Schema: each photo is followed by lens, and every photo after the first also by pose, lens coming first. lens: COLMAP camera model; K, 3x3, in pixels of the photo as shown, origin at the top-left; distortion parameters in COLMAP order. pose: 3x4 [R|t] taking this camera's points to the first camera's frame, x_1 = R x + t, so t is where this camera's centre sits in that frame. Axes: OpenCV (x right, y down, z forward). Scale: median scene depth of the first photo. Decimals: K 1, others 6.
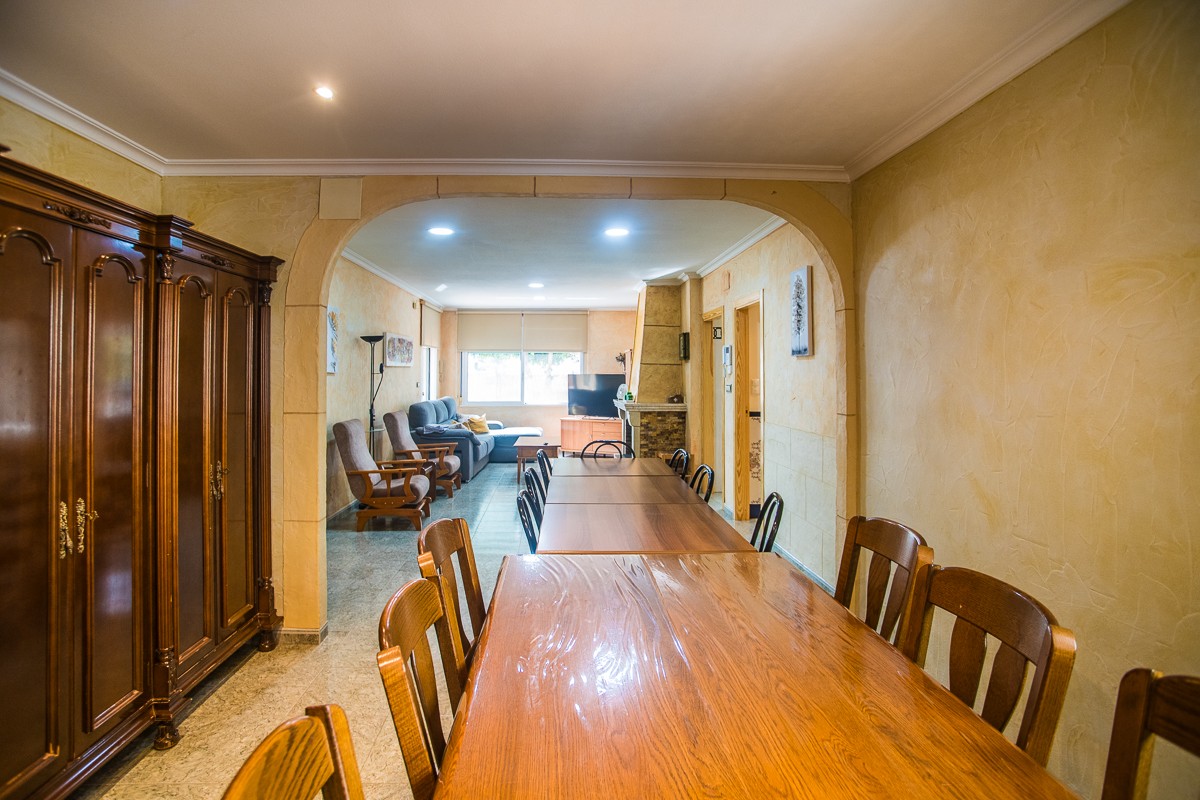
lens RADIAL K [[602.1, 0, 584.2], [0, 602.1, 362.1], [0, 0, 1]] dist [-0.046986, 0.006022]
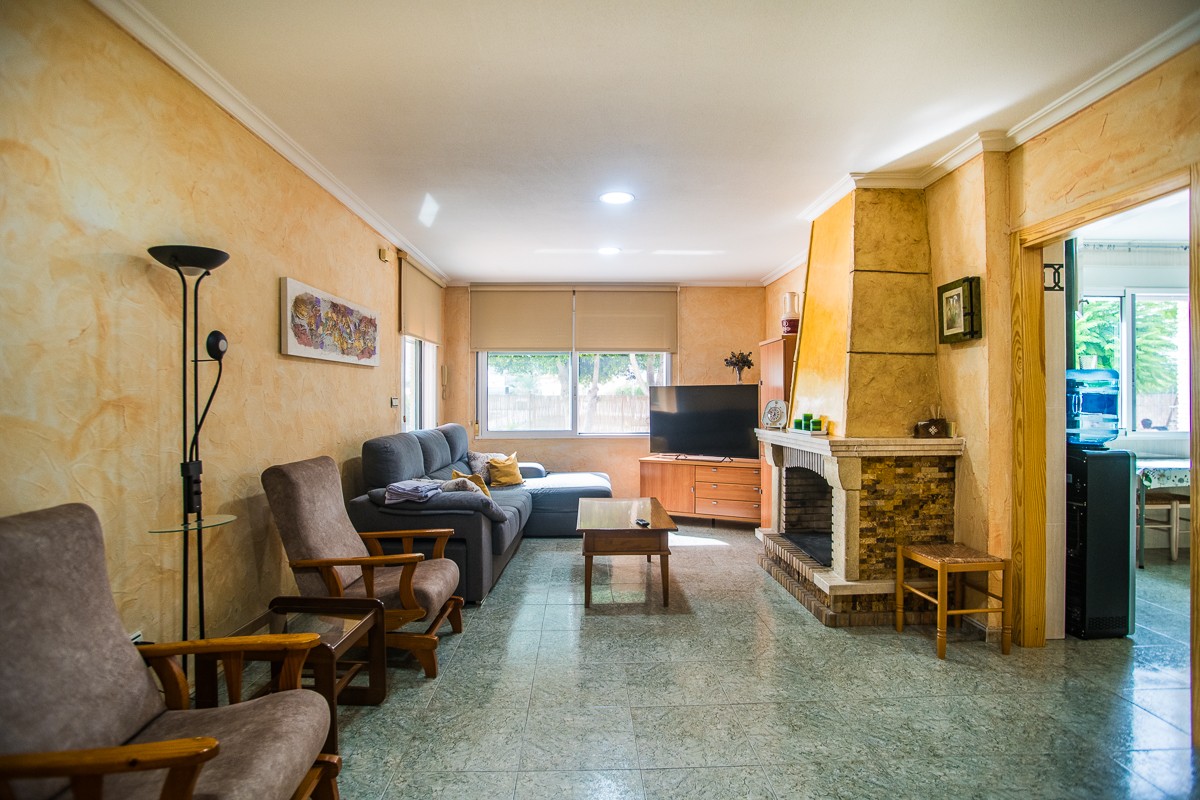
lens RADIAL K [[602.1, 0, 608.4], [0, 602.1, 399.8], [0, 0, 1]] dist [-0.046986, 0.006022]
pose [[0.999932, -0.003412, -0.011186, -0.082280], [0.003650, 0.999765, 0.021350, 0.027092], [0.011110, -0.021390, 0.999709, 0.506504]]
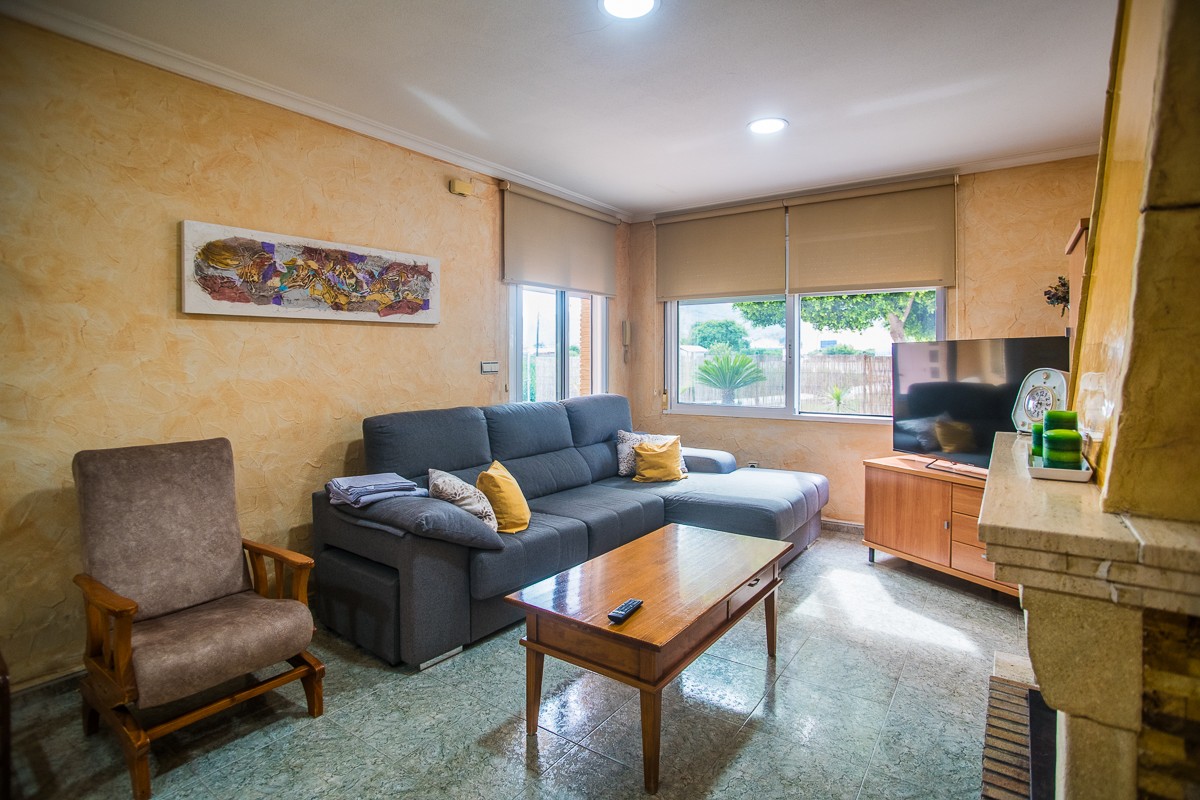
lens RADIAL K [[602.1, 0, 590.4], [0, 602.1, 373.2], [0, 0, 1]] dist [-0.046986, 0.006022]
pose [[0.783487, 0.008420, -0.621352, 0.071885], [0.017952, 0.999184, 0.036178, 0.029832], [0.621149, -0.039499, 0.782696, 0.777512]]
